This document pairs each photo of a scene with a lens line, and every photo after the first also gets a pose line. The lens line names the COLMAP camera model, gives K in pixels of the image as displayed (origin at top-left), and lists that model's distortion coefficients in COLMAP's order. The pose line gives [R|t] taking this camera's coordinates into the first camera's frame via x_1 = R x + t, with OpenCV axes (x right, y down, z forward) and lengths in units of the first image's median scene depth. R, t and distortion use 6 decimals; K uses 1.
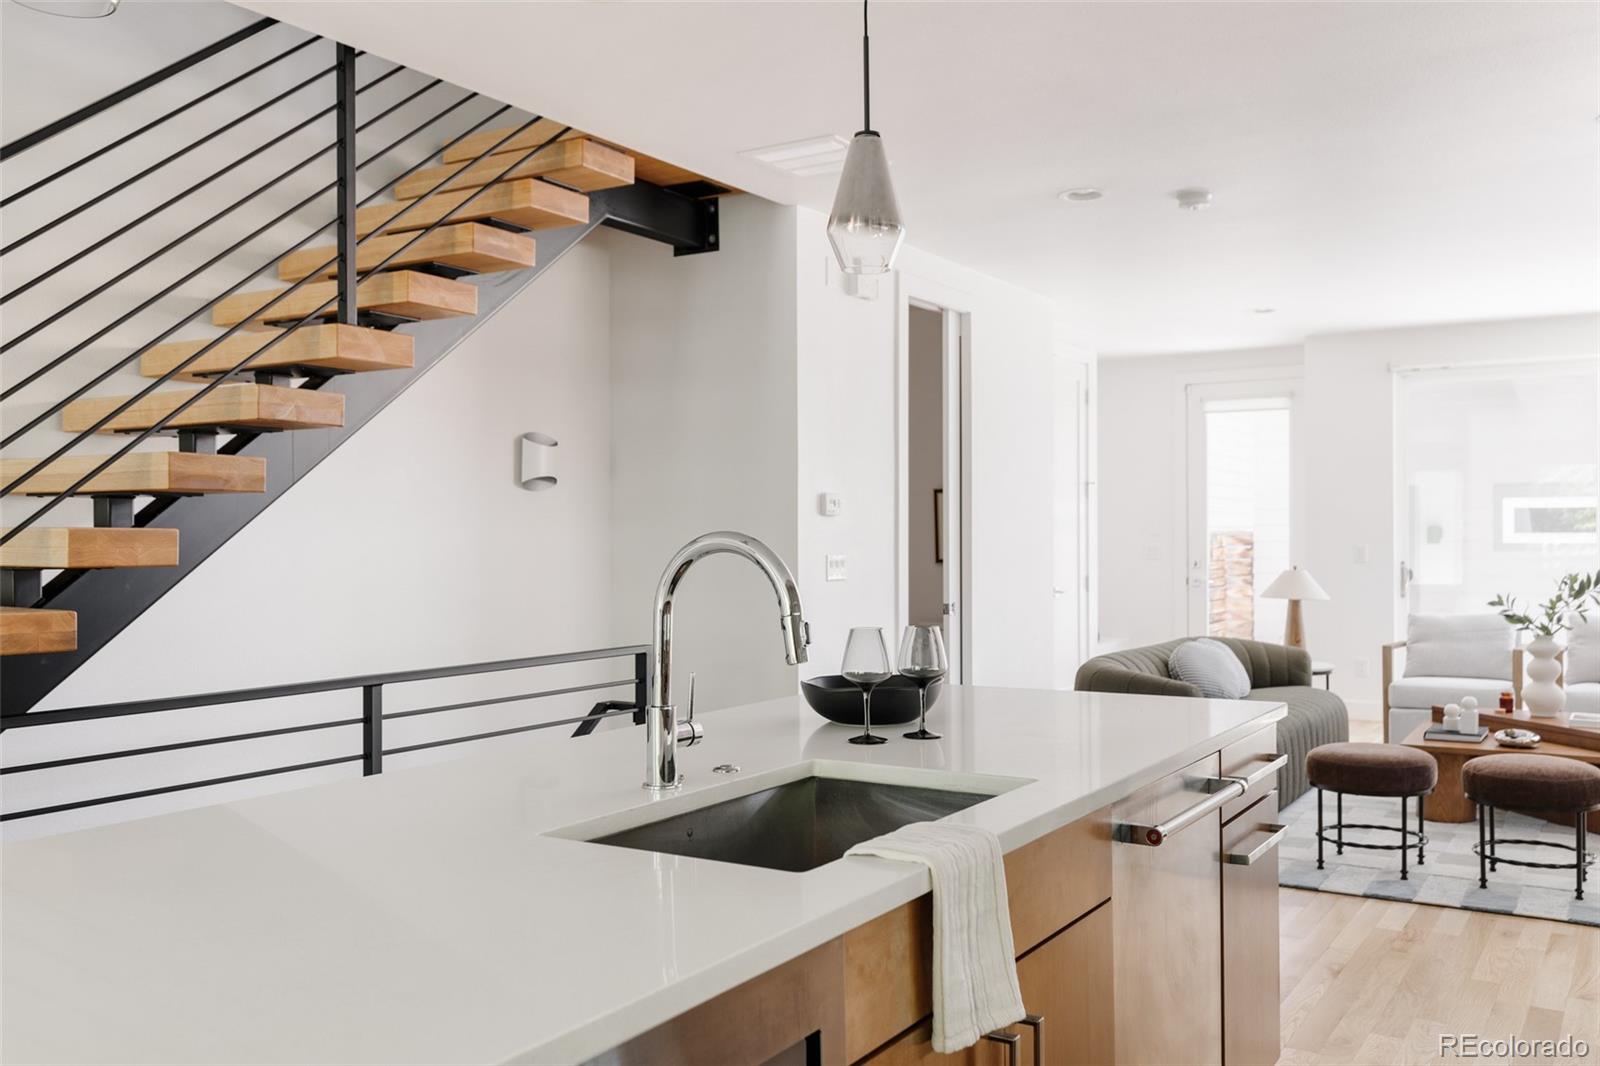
lens RADIAL K [[1381.7, 0, 809.8], [0, 1381.7, 537.2], [0, 0, 1]] dist [-0.006726, 0.022243]
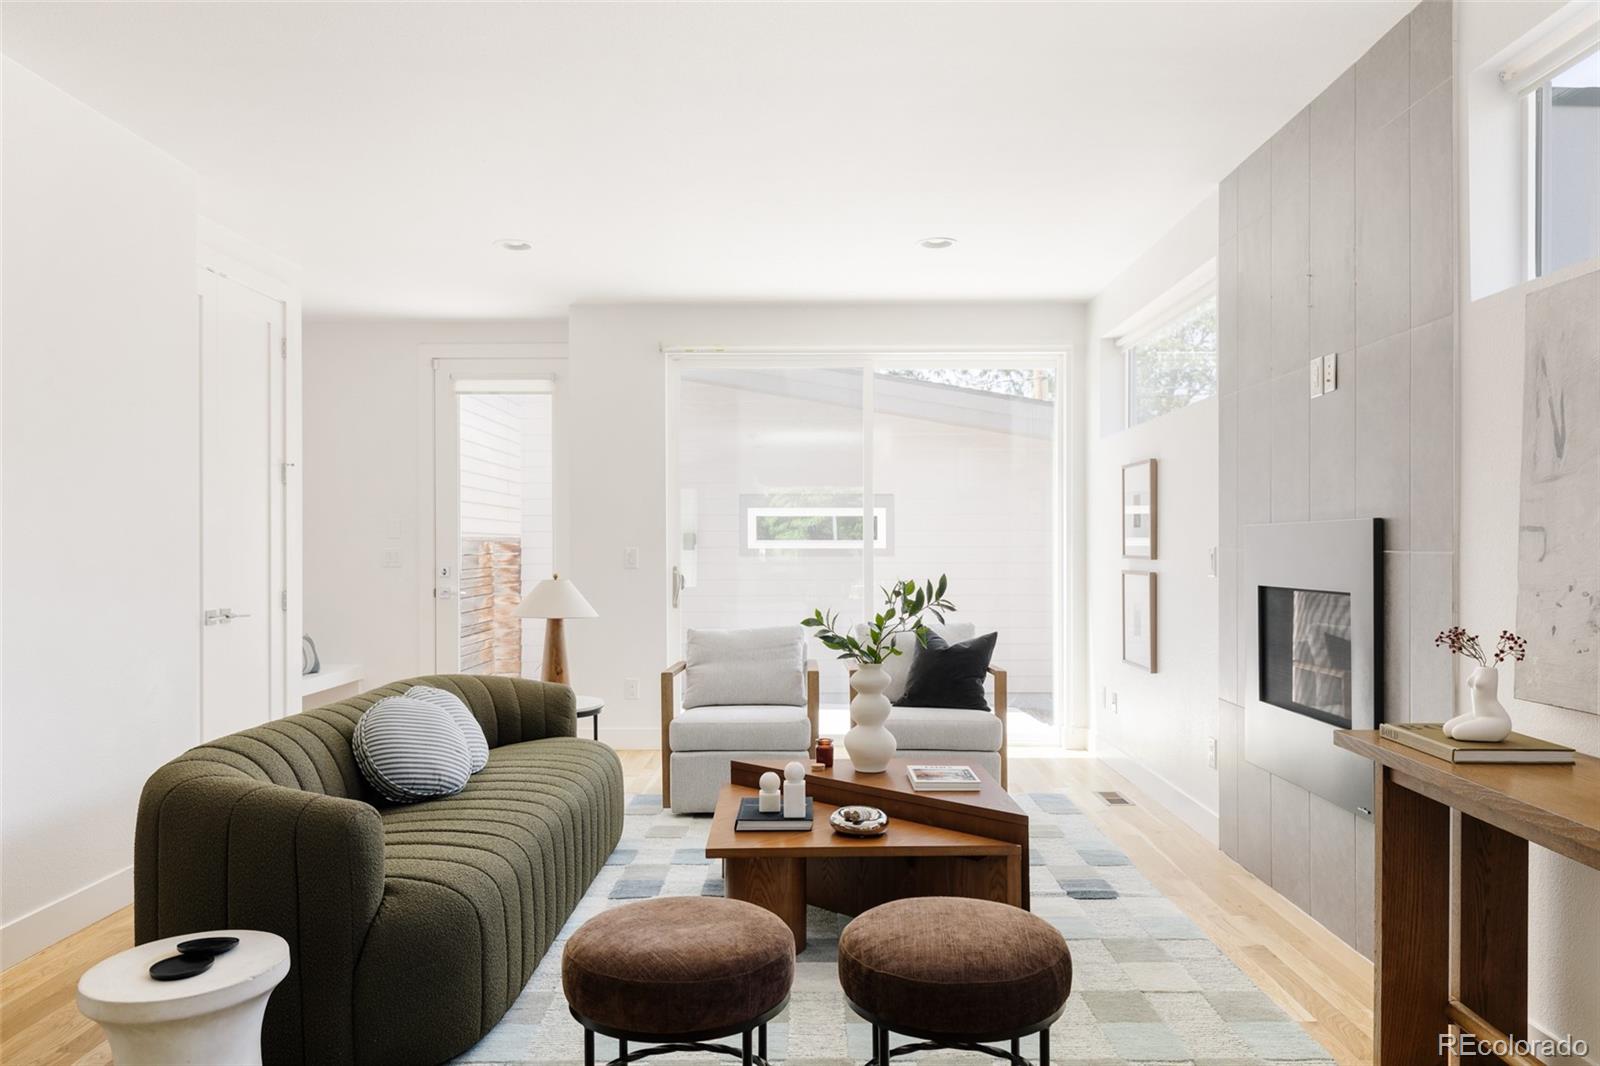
lens RADIAL K [[1124.1, 0, 795.3], [0, 1124.1, 542.6], [0, 0, 1]] dist [-0.002109, -0.012255]
pose [[0.858145, 0.001869, 0.513404, 0.150212], [0.000997, 0.999985, -0.005308, 0.007096], [-0.513407, 0.005067, 0.858130, 0.409601]]
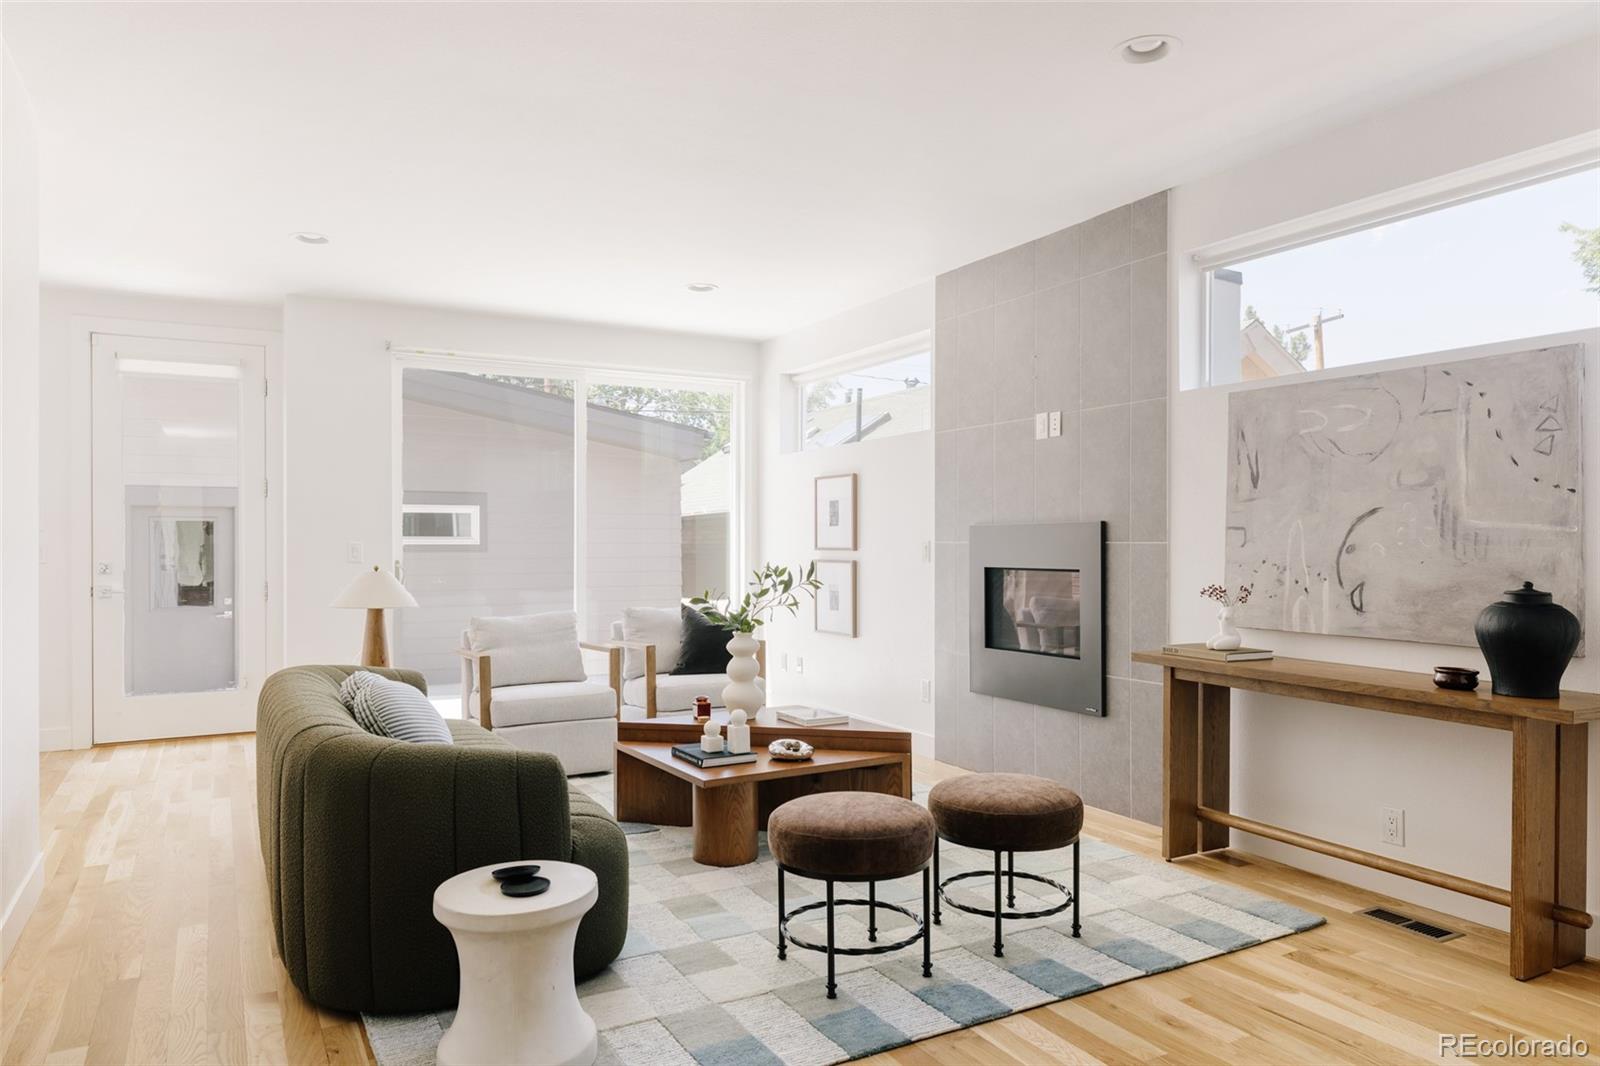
lens RADIAL K [[1074.7, 0, 815.9], [0, 1074.7, 538.2], [0, 0, 1]] dist [0.014942, -0.008732]
pose [[0.484598, 0.005954, 0.874717, -0.071327], [0.001191, 0.999971, -0.007467, 0.010320], [-0.874736, 0.004661, 0.484577, 0.497573]]
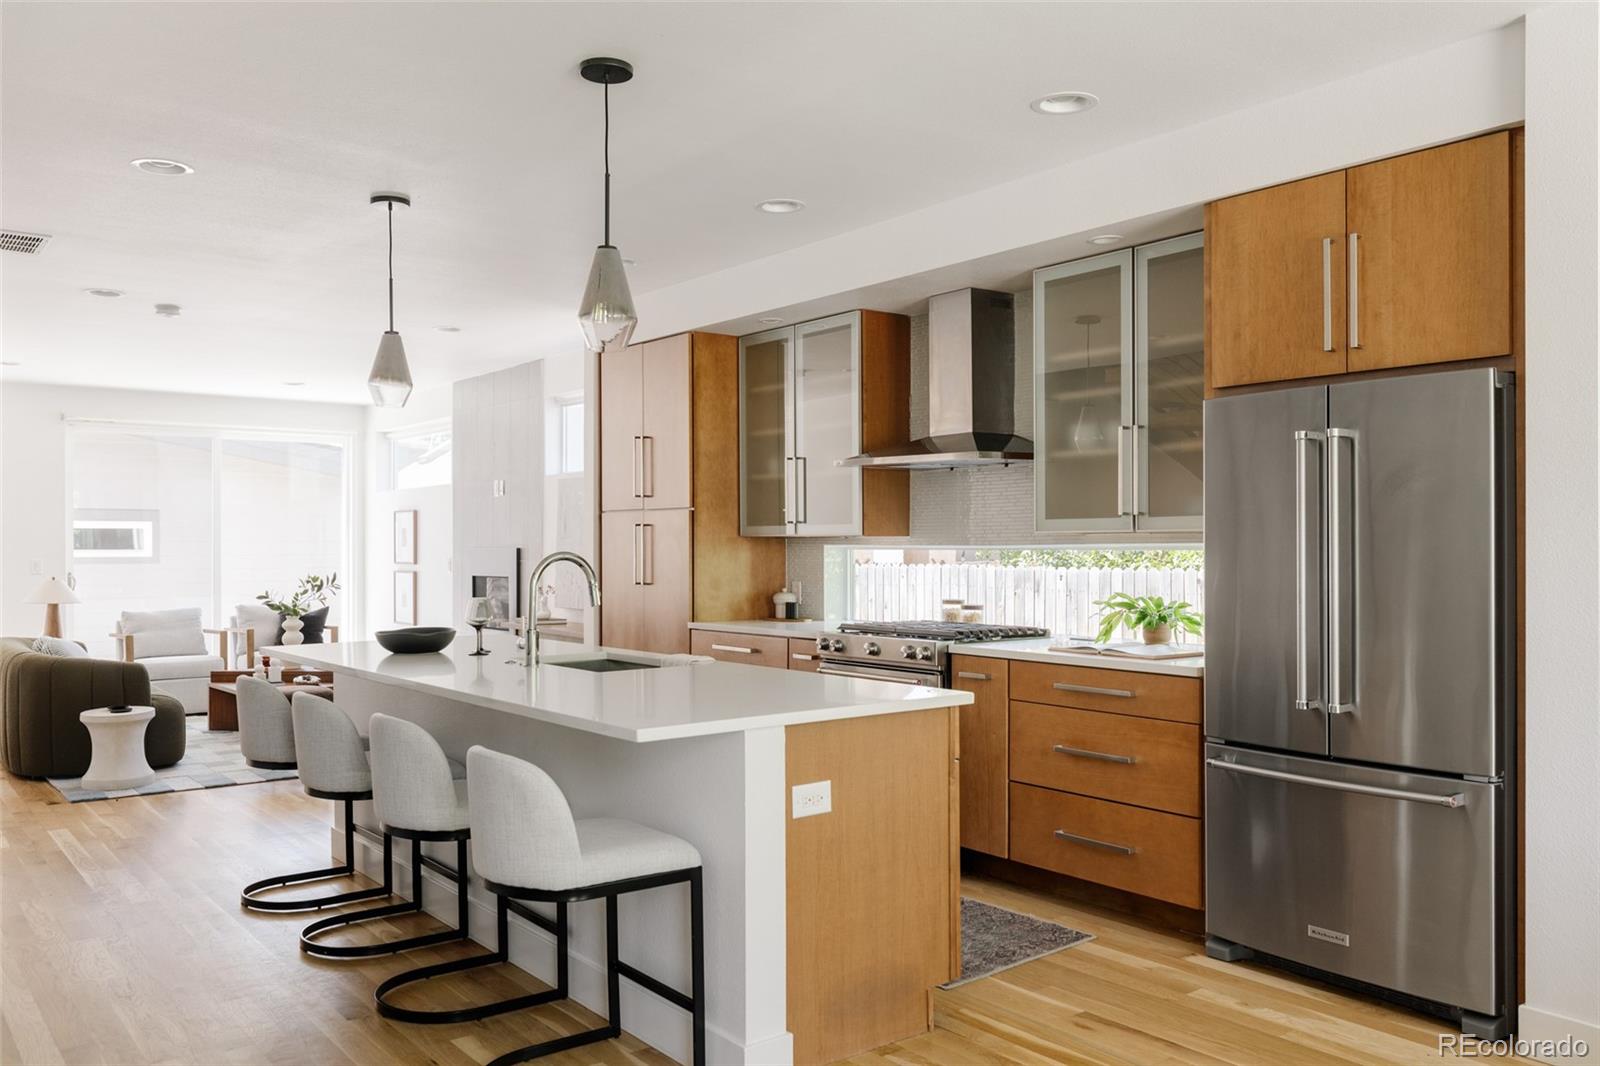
lens RADIAL K [[1302.2, 0, 809.0], [0, 1302.2, 535.6], [0, 0, 1]] dist [0.008244, -0.003185]
pose [[0.358864, 0.008879, 0.933347, -0.517266], [0.002535, 0.999942, -0.010487, -0.001903], [-0.933386, 0.006130, 0.358821, -0.052950]]
